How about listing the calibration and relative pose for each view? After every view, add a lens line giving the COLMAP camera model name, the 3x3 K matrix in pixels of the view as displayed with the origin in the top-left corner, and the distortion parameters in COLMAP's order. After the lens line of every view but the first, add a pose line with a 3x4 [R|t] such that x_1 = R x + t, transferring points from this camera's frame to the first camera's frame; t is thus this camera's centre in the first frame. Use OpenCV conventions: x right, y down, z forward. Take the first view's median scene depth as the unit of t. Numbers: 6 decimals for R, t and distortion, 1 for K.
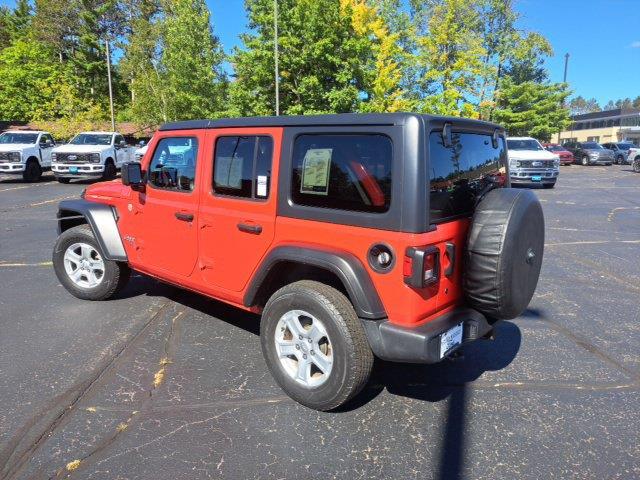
lens RADIAL K [[494.7, 0, 320.0], [0, 494.7, 240.0], [0, 0, 1]] dist [0.022953, -0.004710]
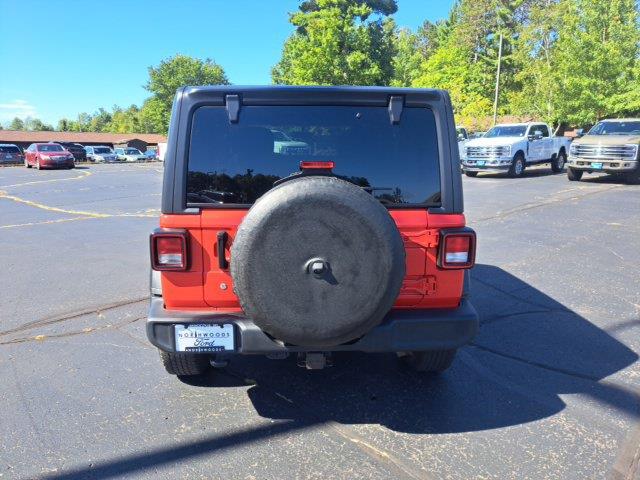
lens RADIAL K [[500.5, 0, 320.0], [0, 500.5, 240.0], [0, 0, 1]] dist [0.029339, -0.000342]
pose [[0.628153, 0.137218, -0.765895, 0.170952], [-0.132297, 0.988830, 0.068655, -0.010804], [0.766760, 0.058199, 0.639290, 0.089238]]
